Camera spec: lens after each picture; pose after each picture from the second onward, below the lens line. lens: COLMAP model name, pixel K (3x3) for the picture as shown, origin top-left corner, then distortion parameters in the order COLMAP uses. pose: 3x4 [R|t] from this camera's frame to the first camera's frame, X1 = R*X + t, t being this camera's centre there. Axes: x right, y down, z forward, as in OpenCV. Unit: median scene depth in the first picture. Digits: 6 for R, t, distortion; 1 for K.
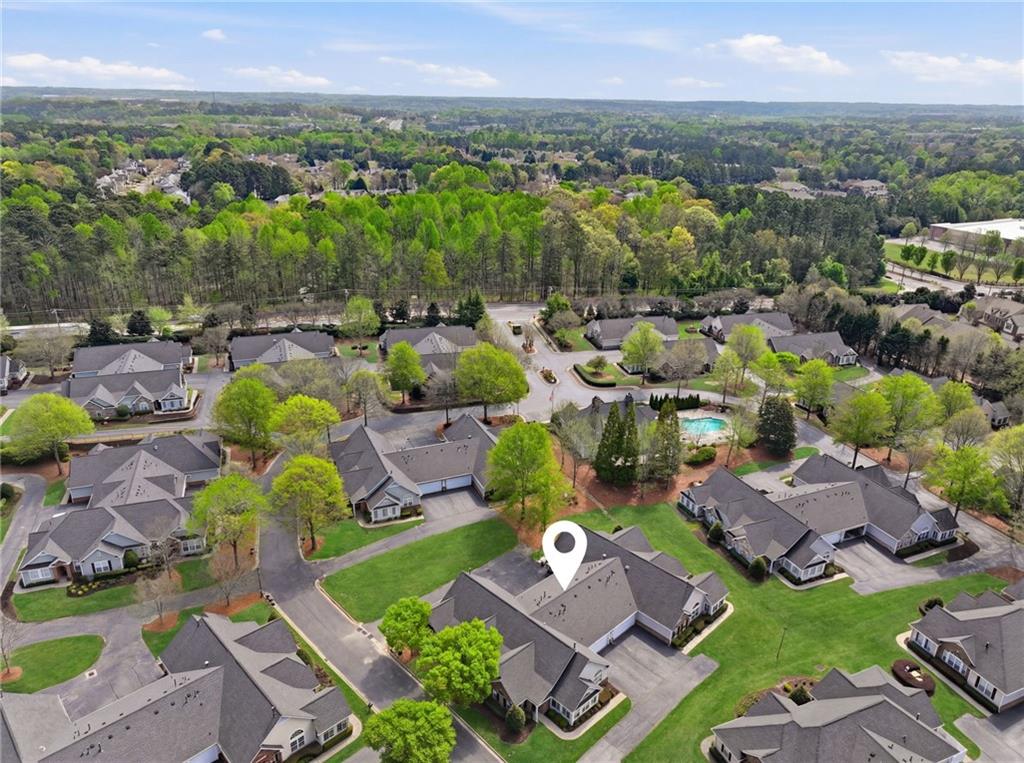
lens RADIAL K [[707.5, 0, 511.7], [0, 707.5, 381.3], [0, 0, 1]] dist [-0.001104, 0.006343]
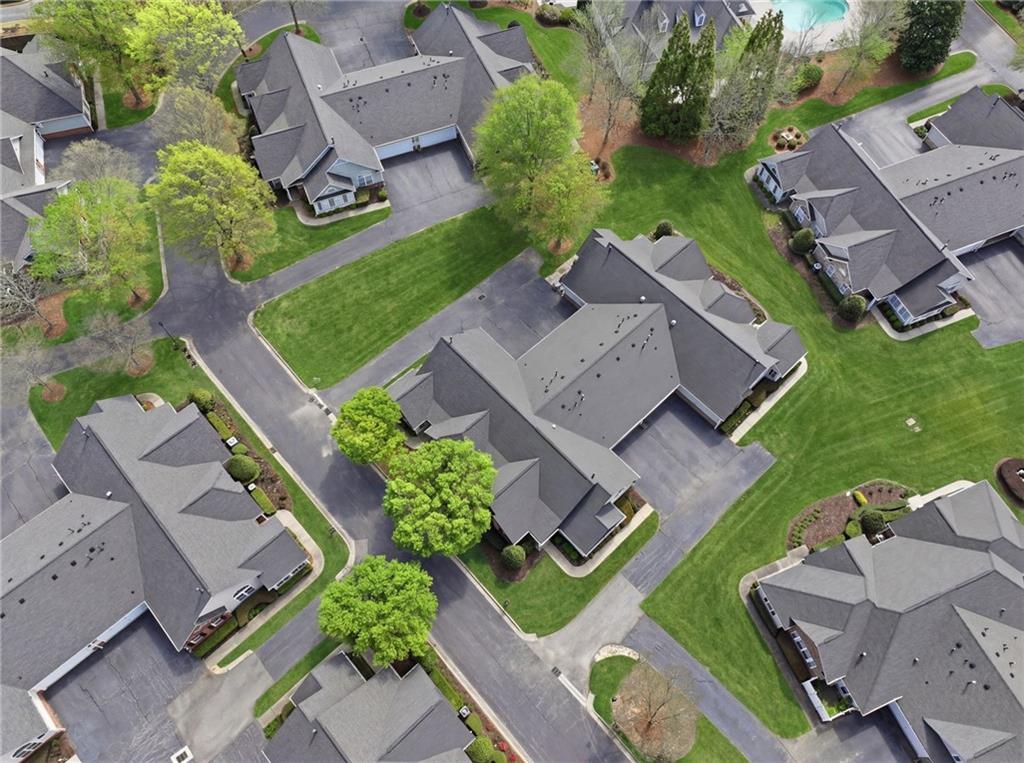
lens RADIAL K [[707.5, 0, 512.5], [0, 707.5, 381.8], [0, 0, 1]] dist [-0.001104, 0.006343]
pose [[0.999901, 0.008630, -0.011094, 0.008865], [0.000657, 0.759744, 0.650223, -0.148153], [0.014040, -0.650166, 0.759663, 0.394741]]
